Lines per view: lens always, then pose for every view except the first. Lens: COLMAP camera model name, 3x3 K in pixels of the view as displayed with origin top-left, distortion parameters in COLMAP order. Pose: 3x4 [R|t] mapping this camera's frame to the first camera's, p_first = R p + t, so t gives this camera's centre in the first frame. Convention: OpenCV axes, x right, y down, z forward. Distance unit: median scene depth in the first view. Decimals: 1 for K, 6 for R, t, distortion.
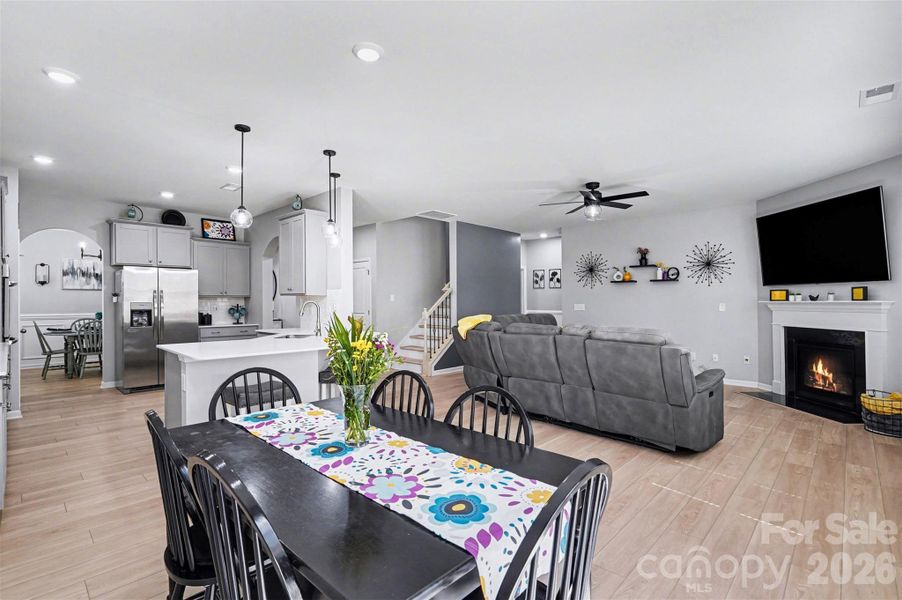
lens RADIAL K [[425.9, 0, 455.2], [0, 425.9, 300.8], [0, 0, 1]] dist [-0.002704, 0.000021]
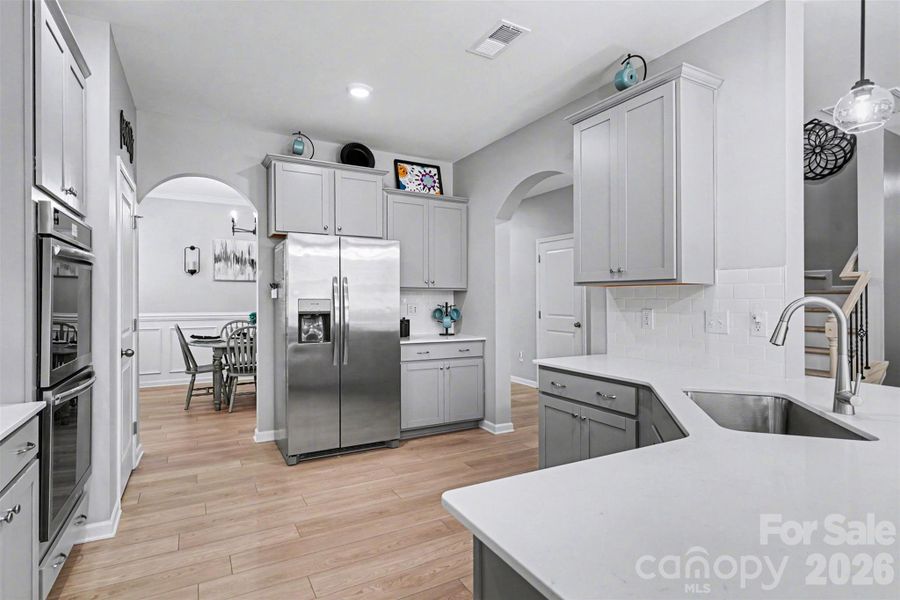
lens RADIAL K [[492.0, 0, 463.5], [0, 492.0, 301.2], [0, 0, 1]] dist [-0.002936, 0.000096]
pose [[0.954534, 0.007369, -0.298010, -0.295438], [-0.005513, 0.999960, 0.007068, 0.001206], [0.298050, -0.005104, 0.954537, 0.364174]]
